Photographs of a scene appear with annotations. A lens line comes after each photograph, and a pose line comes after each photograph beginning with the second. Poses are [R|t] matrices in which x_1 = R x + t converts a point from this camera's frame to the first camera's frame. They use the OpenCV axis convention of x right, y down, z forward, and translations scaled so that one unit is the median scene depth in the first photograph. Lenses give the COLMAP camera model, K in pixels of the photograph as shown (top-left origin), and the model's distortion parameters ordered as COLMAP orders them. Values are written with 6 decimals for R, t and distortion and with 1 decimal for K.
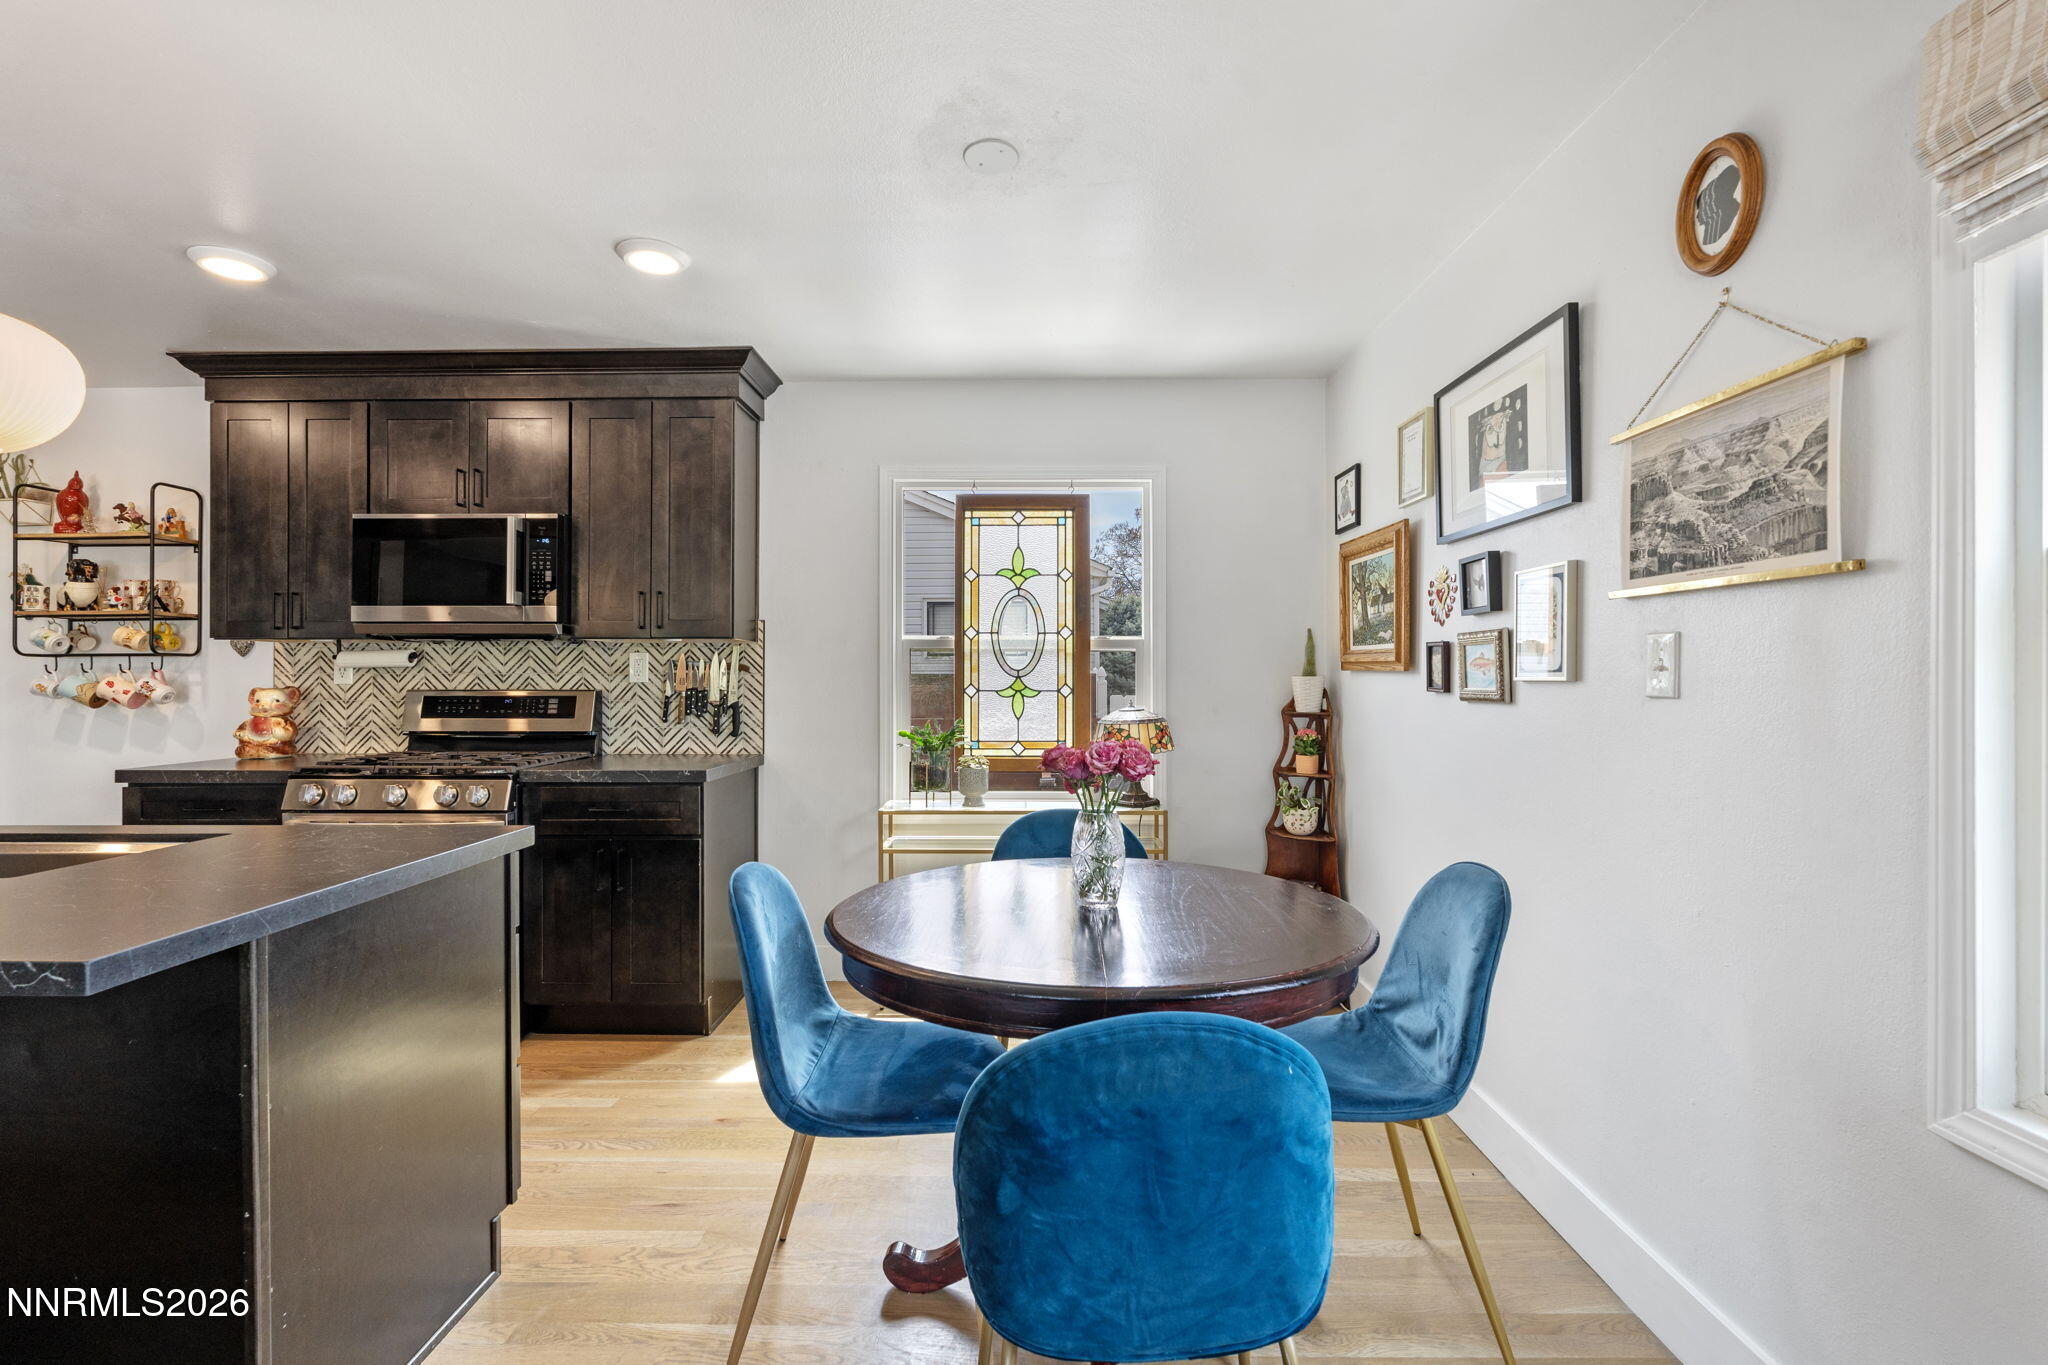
lens RADIAL K [[903.8, 0, 1024.0], [0, 903.8, 682.5], [0, 0, 1]] dist [-0.006388, 0.000262]
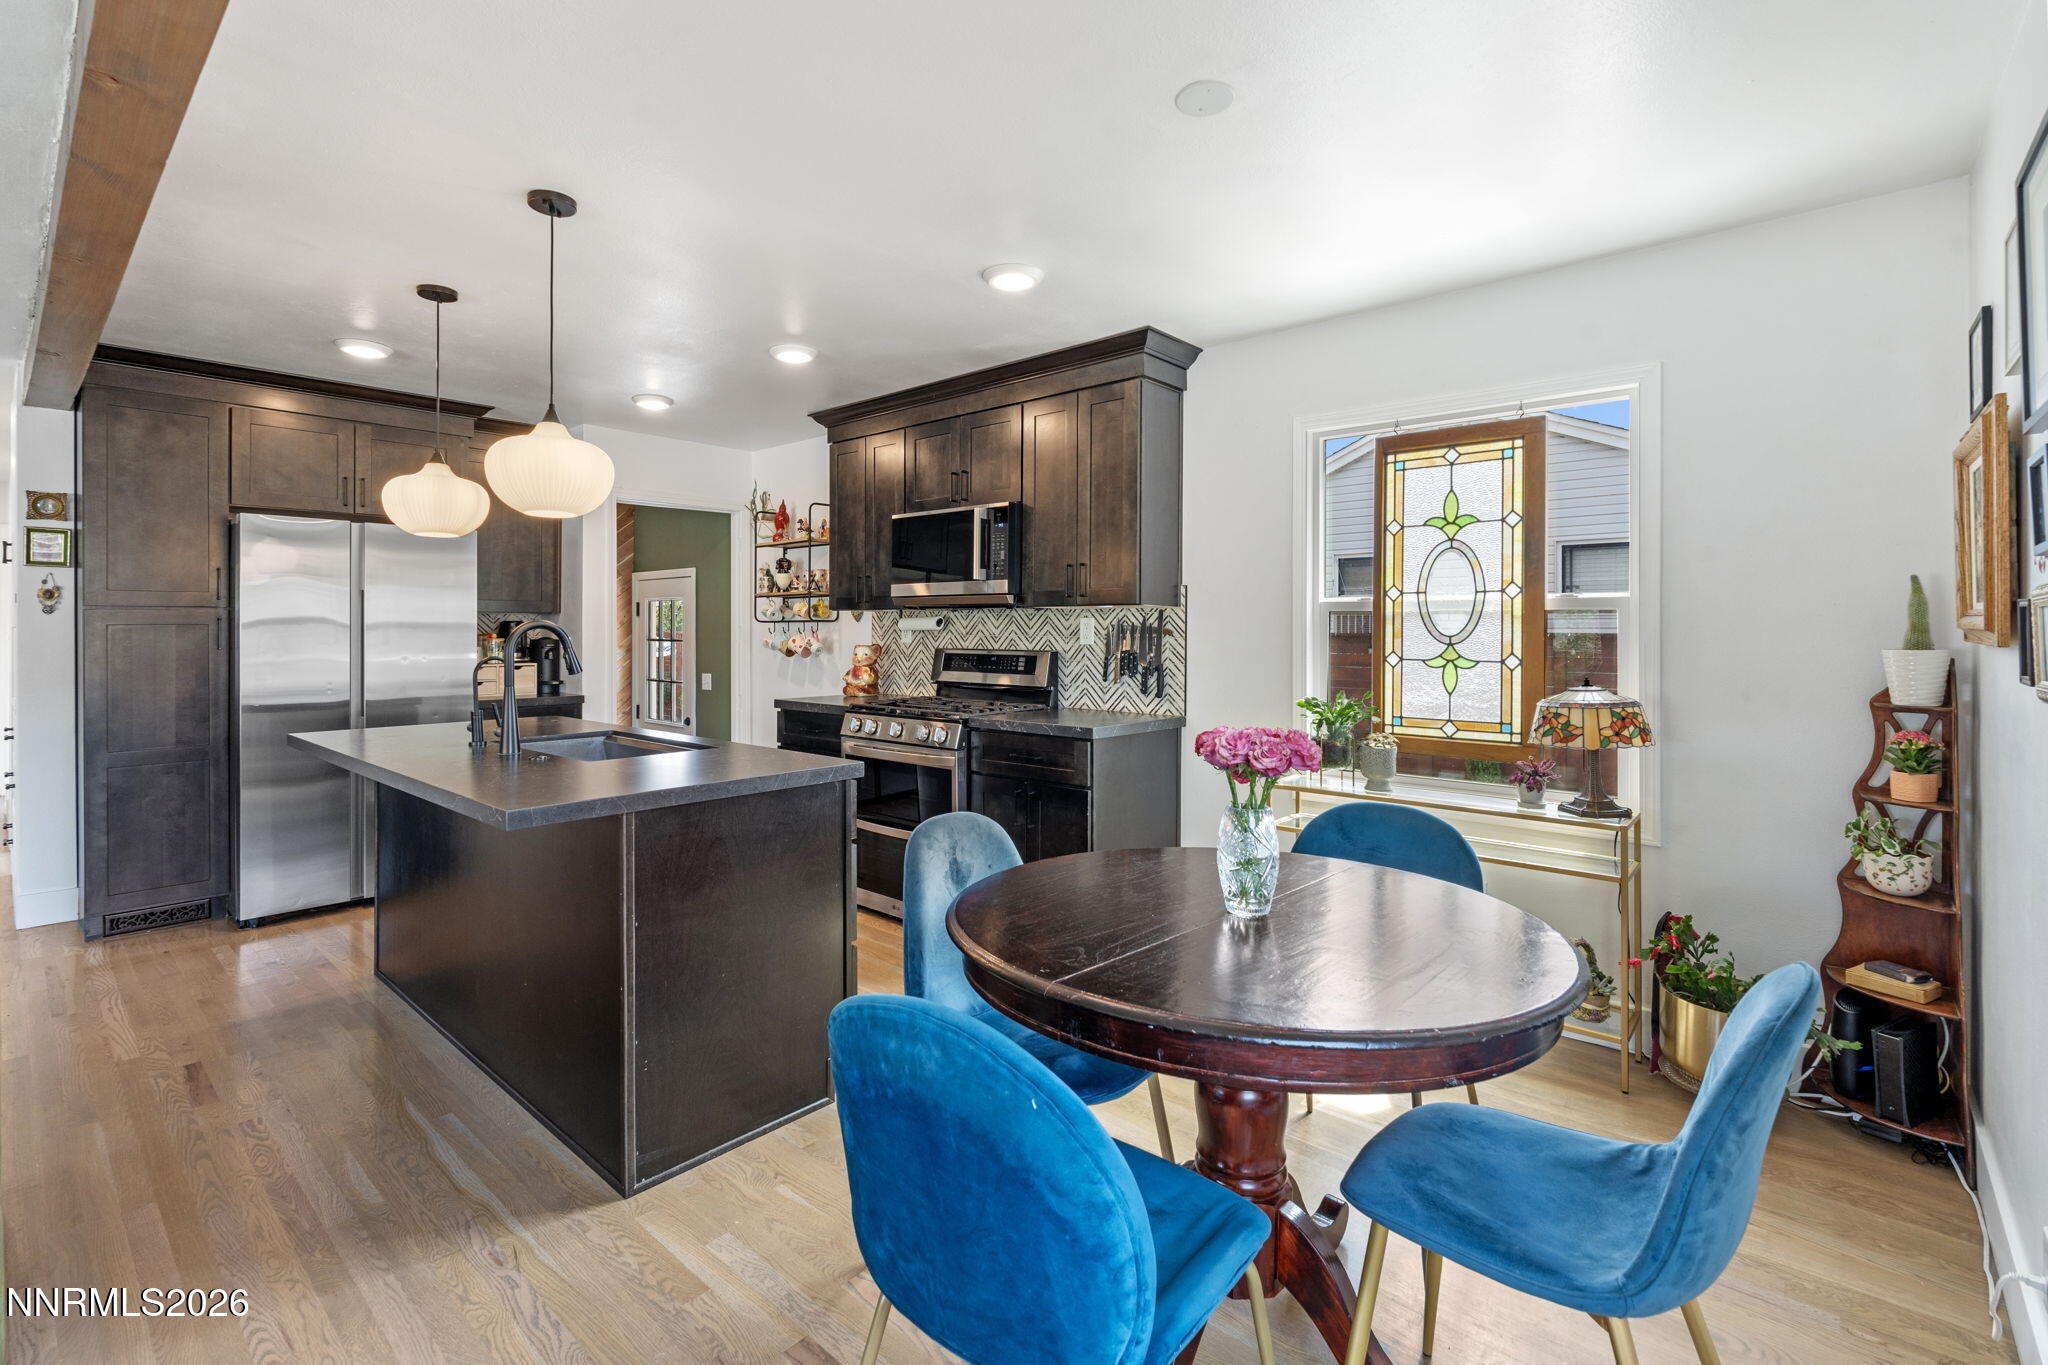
lens RADIAL K [[929.9, 0, 1020.2], [0, 929.9, 634.8], [0, 0, 1]] dist [-0.003529, 0.000222]
pose [[0.753598, 0.007125, -0.657297, 0.267846], [-0.007595, 0.999969, 0.002131, -0.014122], [0.657292, 0.003386, 0.753628, 0.083735]]
